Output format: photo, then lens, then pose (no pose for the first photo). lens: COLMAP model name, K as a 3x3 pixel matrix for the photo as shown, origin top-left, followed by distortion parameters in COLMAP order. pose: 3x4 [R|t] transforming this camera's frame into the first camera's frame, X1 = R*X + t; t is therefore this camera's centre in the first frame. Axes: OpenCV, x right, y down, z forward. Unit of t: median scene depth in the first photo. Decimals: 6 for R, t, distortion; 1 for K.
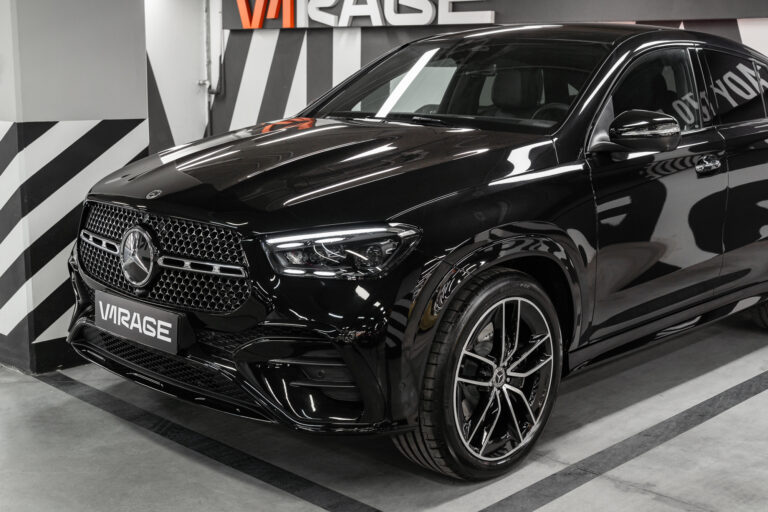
lens RADIAL K [[1004.6, 0, 384.0], [0, 1004.6, 256.0], [0, 0, 1]] dist [0.016948, 0.017067]
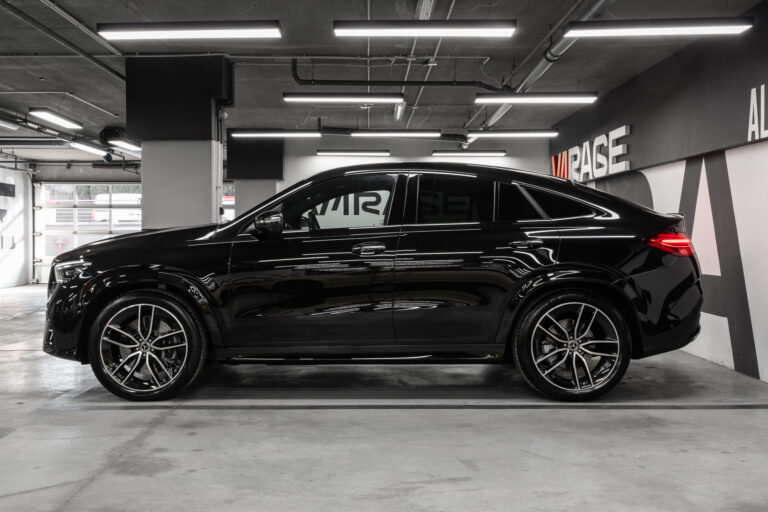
lens RADIAL K [[795.0, 0, 384.0], [0, 795.0, 256.0], [0, 0, 1]] dist [-0.002018, -0.002140]
pose [[0.700303, 0.004981, -0.713828, 1.489360], [-0.121689, 0.986172, -0.112502, 0.065236], [0.703397, 0.165651, 0.691225, 0.253945]]
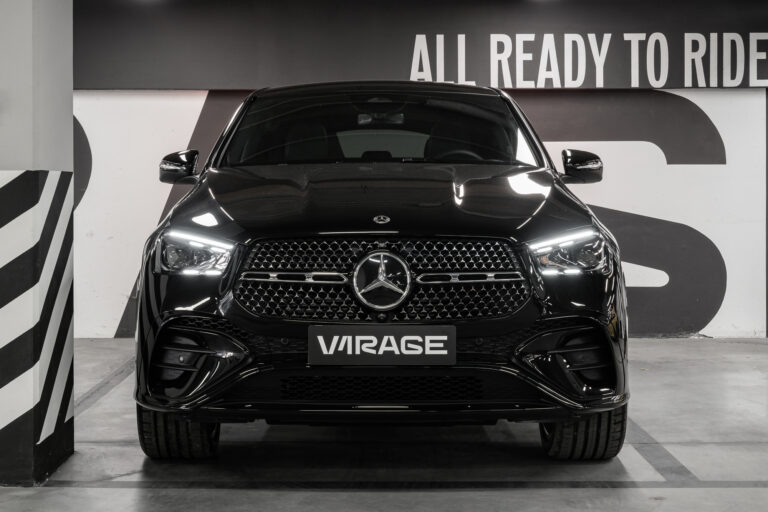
lens RADIAL K [[1412.4, 0, 384.0], [0, 1412.4, 256.0], [0, 0, 1]] dist [0.000706, -0.068118]
pose [[0.716341, -0.050319, 0.695934, -1.194171], [0.143104, 0.986789, -0.075951, 0.082118], [-0.682918, 0.153998, 0.714078, -0.015410]]
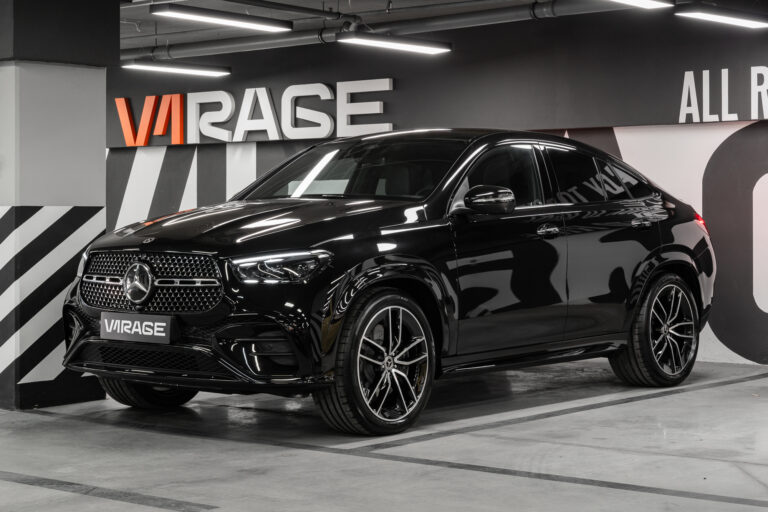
lens RADIAL K [[1533.6, 0, 373.0], [0, 1533.6, 223.7], [0, 0, 1]] dist [0.030959, -0.071176]
pose [[0.996814, -0.016707, 0.077994, -0.075811], [0.030511, 0.983319, -0.179311, 0.316119], [-0.073698, 0.181120, 0.980696, -1.181443]]
